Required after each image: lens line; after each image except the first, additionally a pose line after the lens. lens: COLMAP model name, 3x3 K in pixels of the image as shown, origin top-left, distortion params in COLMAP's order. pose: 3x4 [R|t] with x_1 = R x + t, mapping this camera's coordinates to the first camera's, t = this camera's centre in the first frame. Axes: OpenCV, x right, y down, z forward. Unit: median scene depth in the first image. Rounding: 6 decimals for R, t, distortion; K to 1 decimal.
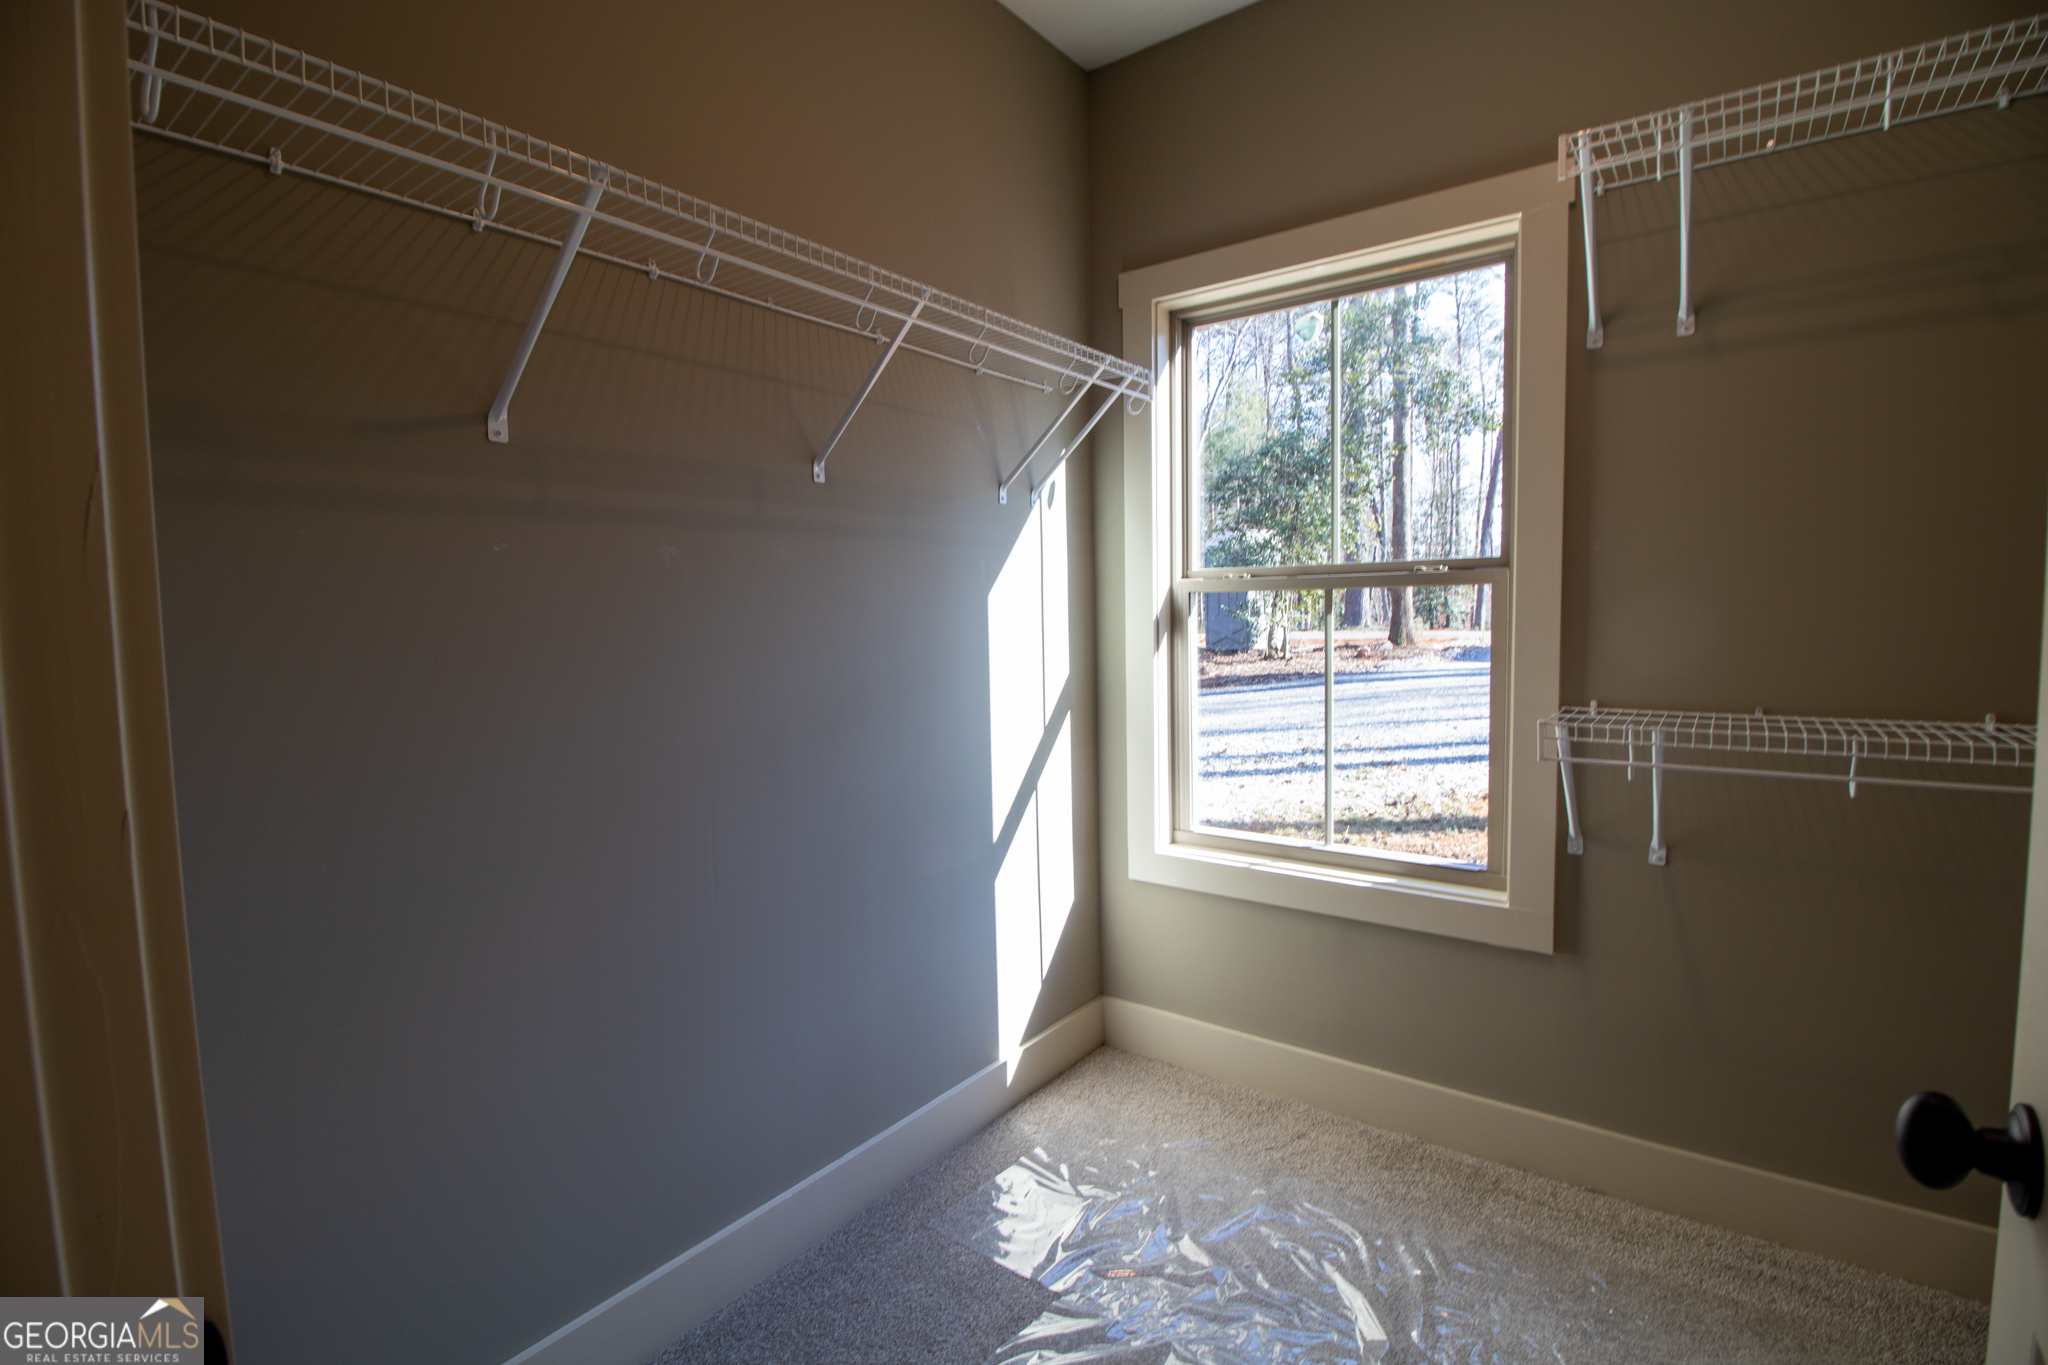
lens RADIAL K [[947.5, 0, 1023.1], [0, 947.5, 677.2], [0, 0, 1]] dist [0.000308, -0.012850]
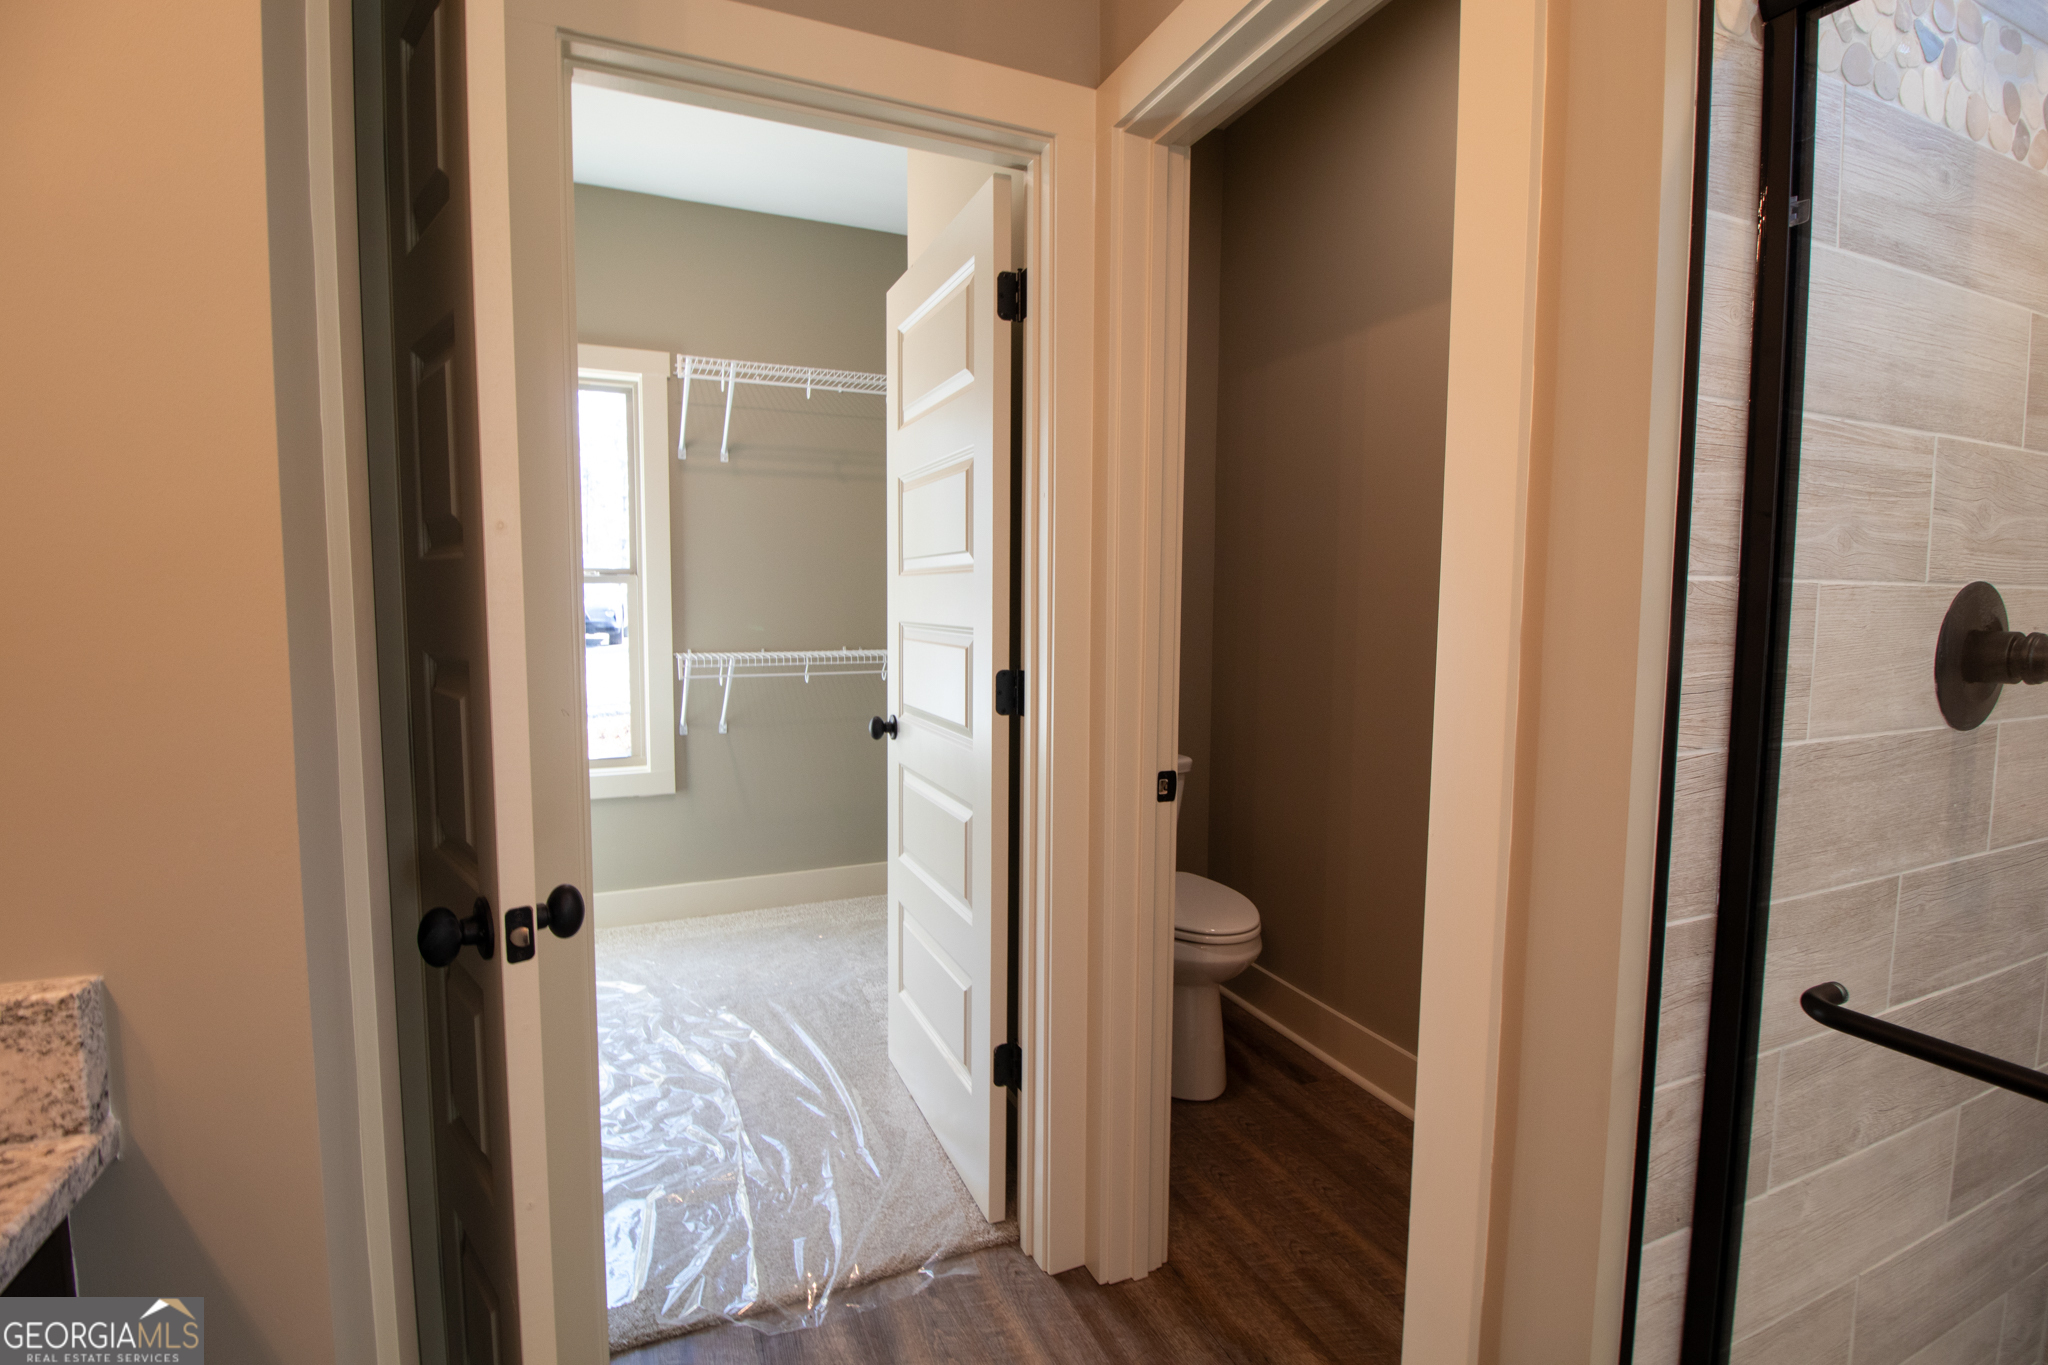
lens RADIAL K [[947.5, 0, 1017.8], [0, 947.5, 674.3], [0, 0, 1]] dist [0.000308, -0.012850]
pose [[0.506539, -0.043846, 0.861101, -0.687208], [0.046086, 0.998655, 0.023739, 0.060708], [-0.860984, 0.027660, 0.507879, -0.504401]]
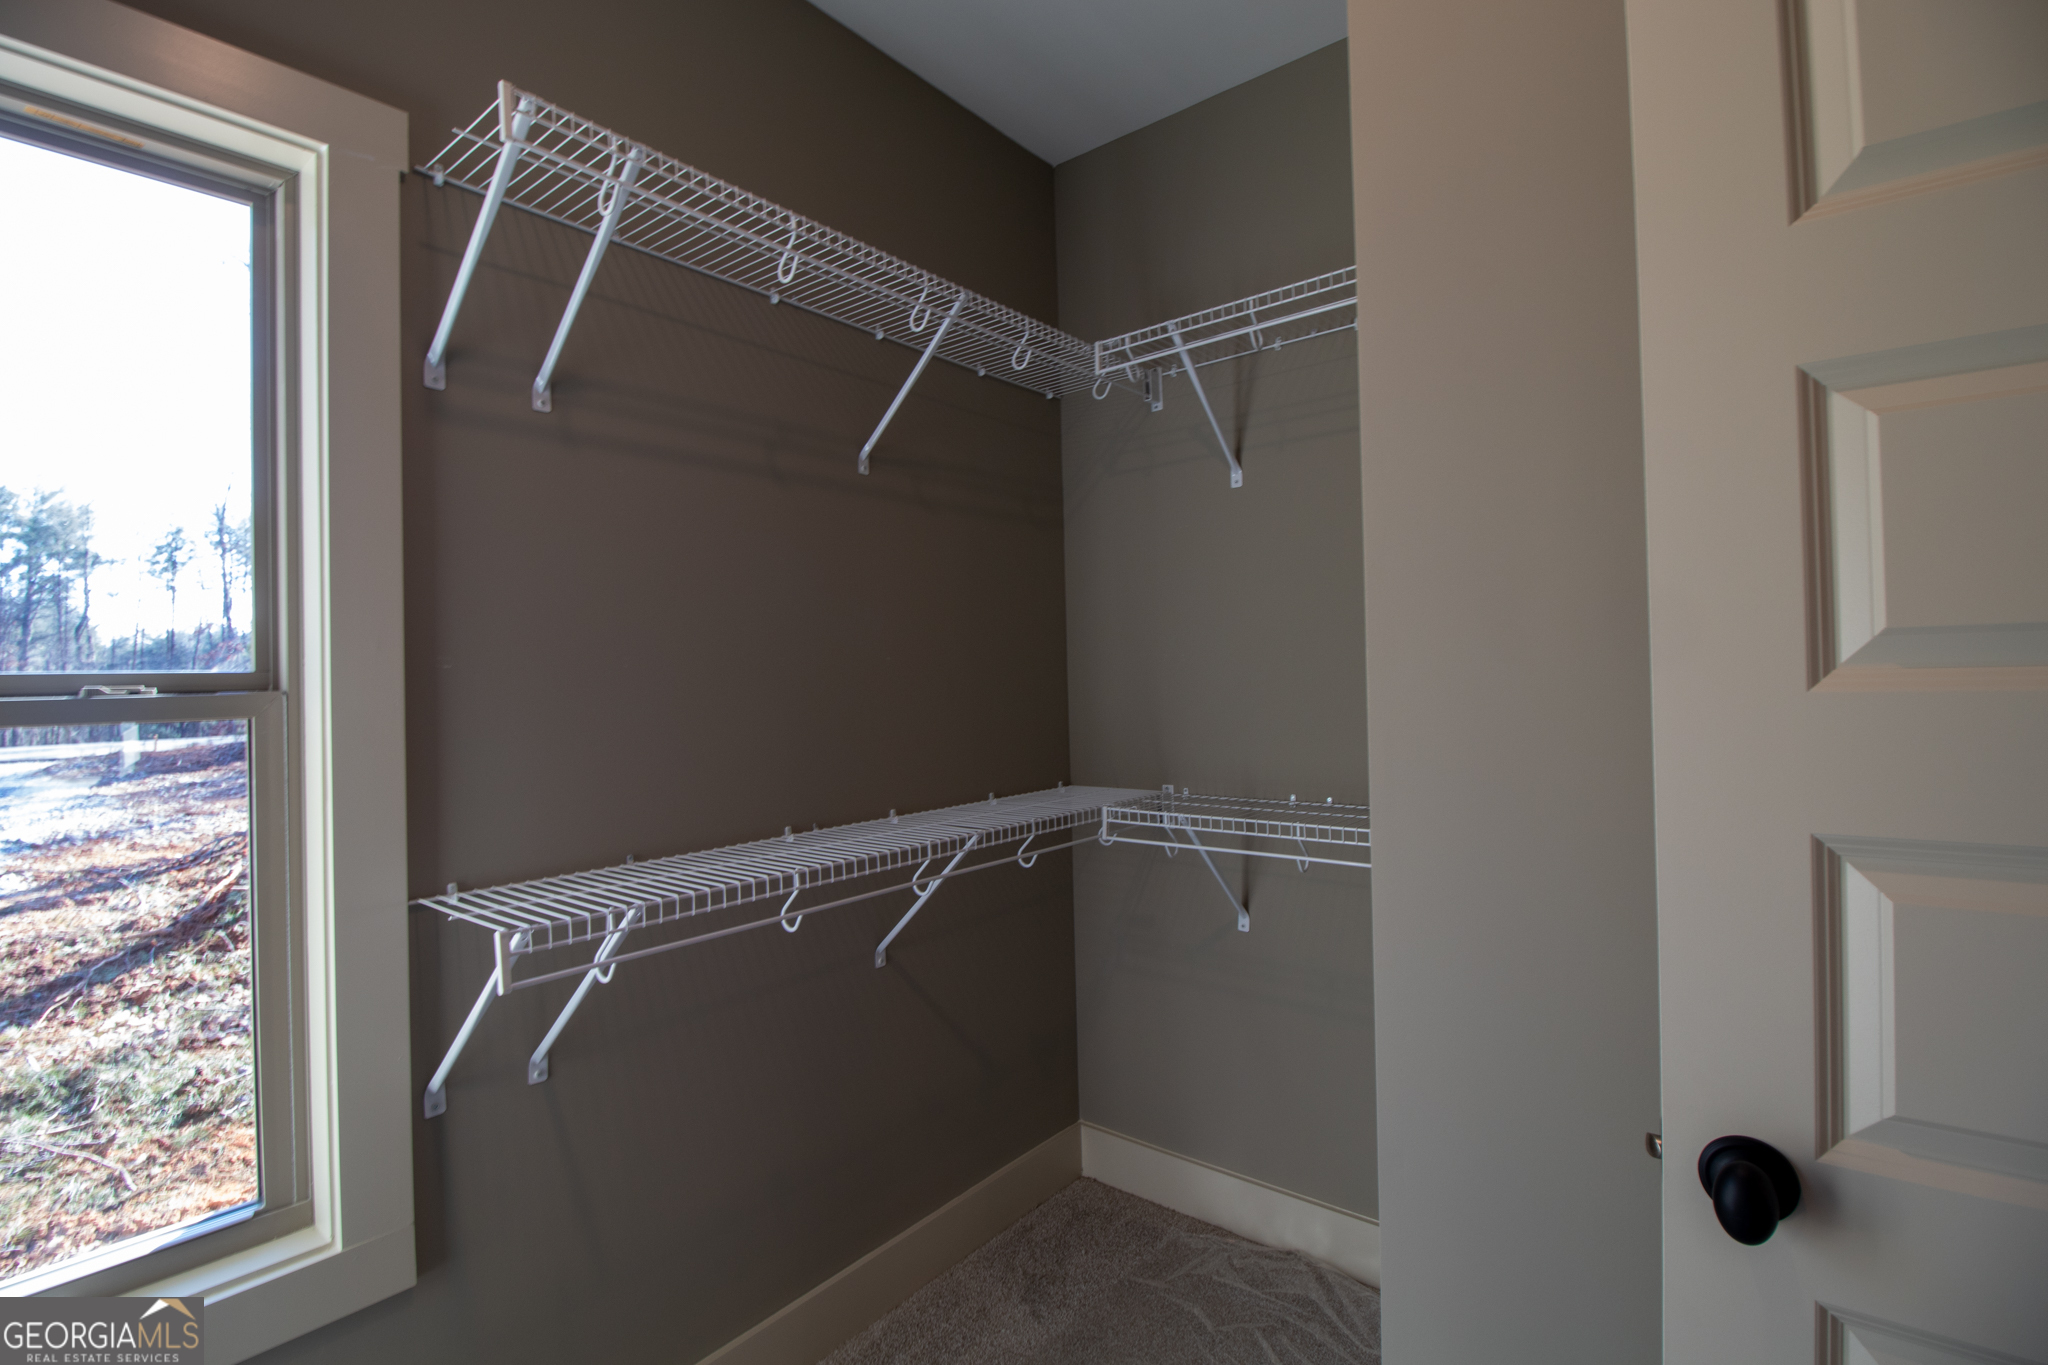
lens RADIAL K [[947.5, 0, 1023.8], [0, 947.5, 669.6], [0, 0, 1]] dist [0.000308, -0.012850]
pose [[0.036126, 0.027110, 0.998979, -0.088235], [0.094471, 0.995063, -0.030420, -0.073630], [-0.994872, 0.095473, 0.033387, 0.558466]]
